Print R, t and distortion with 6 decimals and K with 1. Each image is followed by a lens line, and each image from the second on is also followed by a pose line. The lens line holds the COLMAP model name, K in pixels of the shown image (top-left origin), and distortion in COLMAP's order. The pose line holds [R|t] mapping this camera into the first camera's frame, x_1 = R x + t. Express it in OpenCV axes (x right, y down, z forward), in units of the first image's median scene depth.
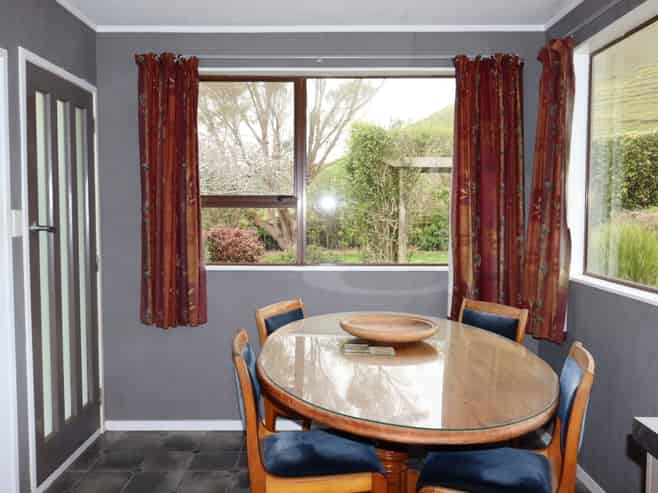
lens RADIAL K [[589.2, 0, 329.0], [0, 589.2, 246.5], [0, 0, 1]] dist [-0.000416, 0.000410]
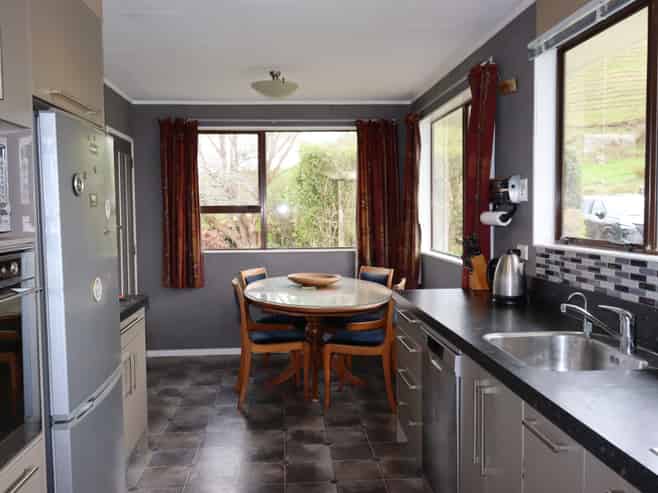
lens RADIAL K [[589.2, 0, 329.0], [0, 589.2, 246.5], [0, 0, 1]] dist [-0.000416, 0.000410]
pose [[0.997064, -0.015531, 0.074985, 0.008762], [0.015956, 0.999860, -0.005068, 0.035175], [-0.074896, 0.006250, 0.997172, -0.603326]]
